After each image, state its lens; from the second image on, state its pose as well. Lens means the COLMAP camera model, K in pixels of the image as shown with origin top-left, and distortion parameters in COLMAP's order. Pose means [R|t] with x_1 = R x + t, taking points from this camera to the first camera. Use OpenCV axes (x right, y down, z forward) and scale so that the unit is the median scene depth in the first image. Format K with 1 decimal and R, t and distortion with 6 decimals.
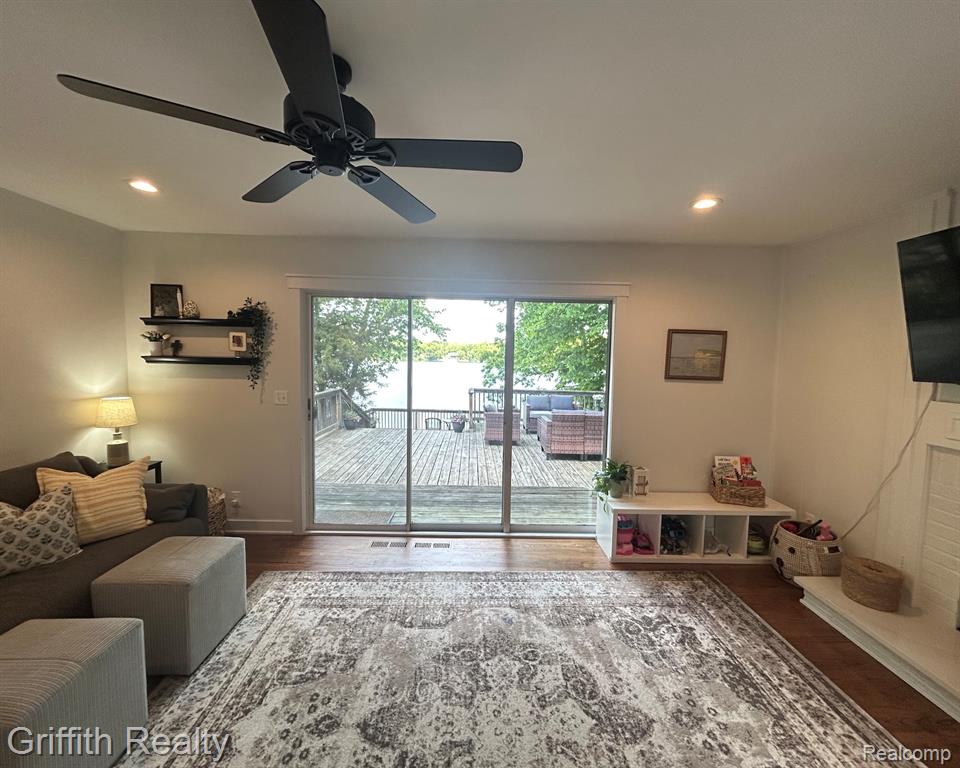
lens RADIAL K [[384.8, 0, 480.0], [0, 384.8, 384.0], [0, 0, 1]] dist [0.000302, 0.000170]
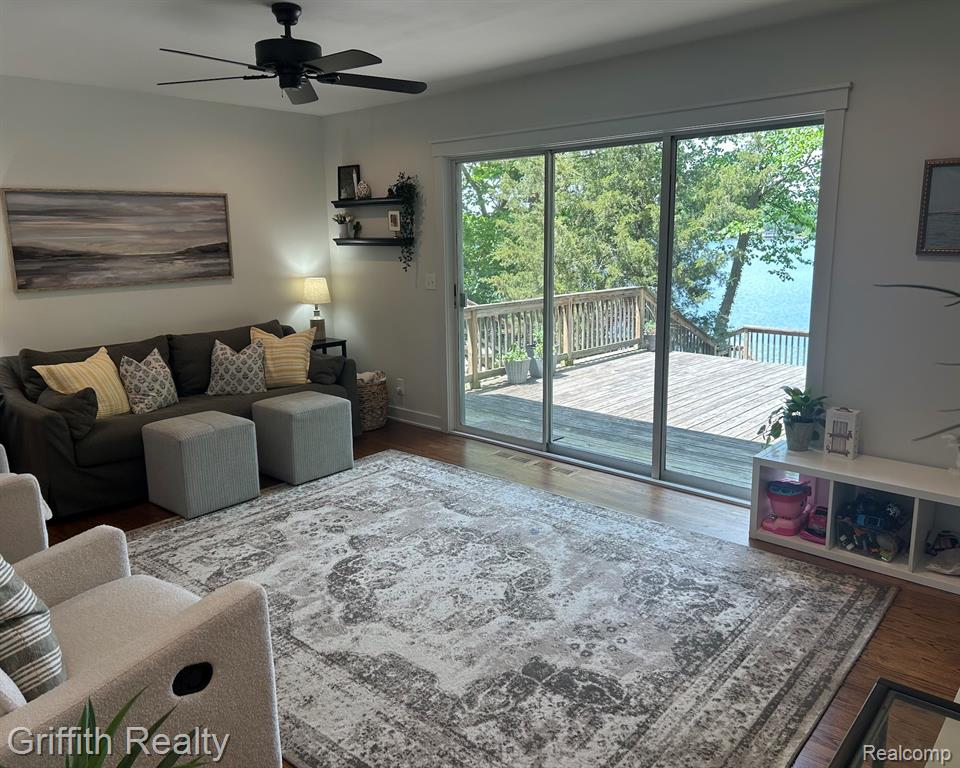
lens RADIAL K [[713.9, 0, 482.9], [0, 713.9, 385.0], [0, 0, 1]] dist [0.076930, -0.089577]
pose [[0.731617, 0.110224, -0.672746, 1.028811], [-0.021731, 0.990112, 0.138589, 0.055577], [0.681370, -0.086775, 0.726777, -0.238274]]
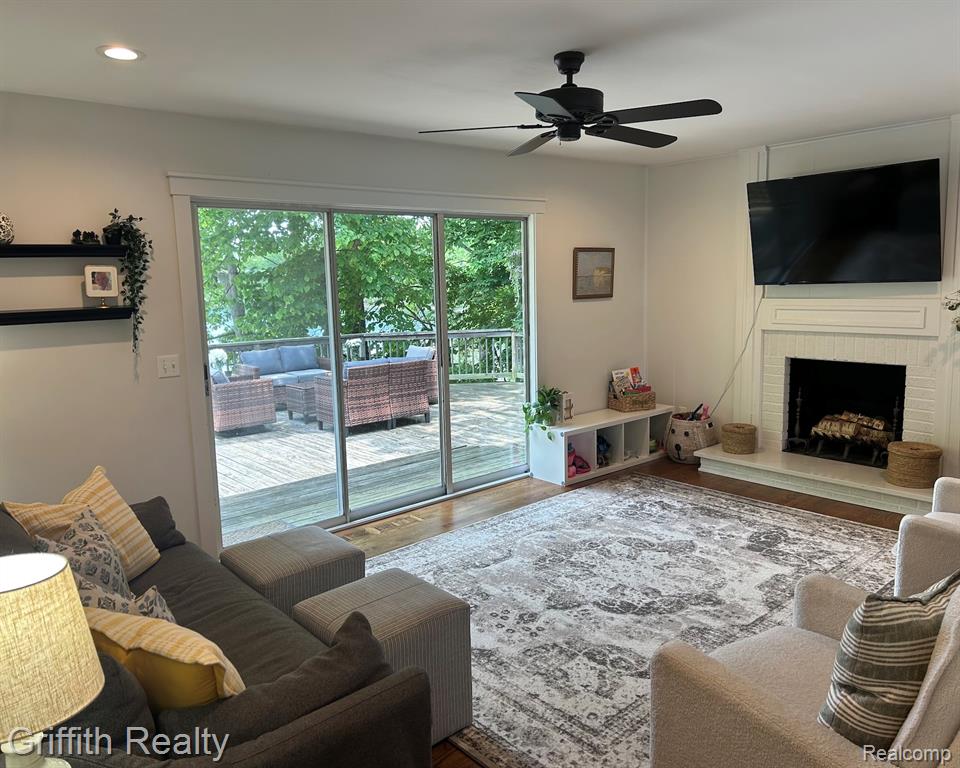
lens RADIAL K [[713.9, 0, 482.9], [0, 713.9, 385.0], [0, 0, 1]] dist [0.076930, -0.089577]
pose [[0.768521, -0.139566, 0.624417, -1.195165], [0.092383, 0.989898, 0.107552, -0.019742], [-0.633120, -0.024971, 0.773651, -0.369012]]
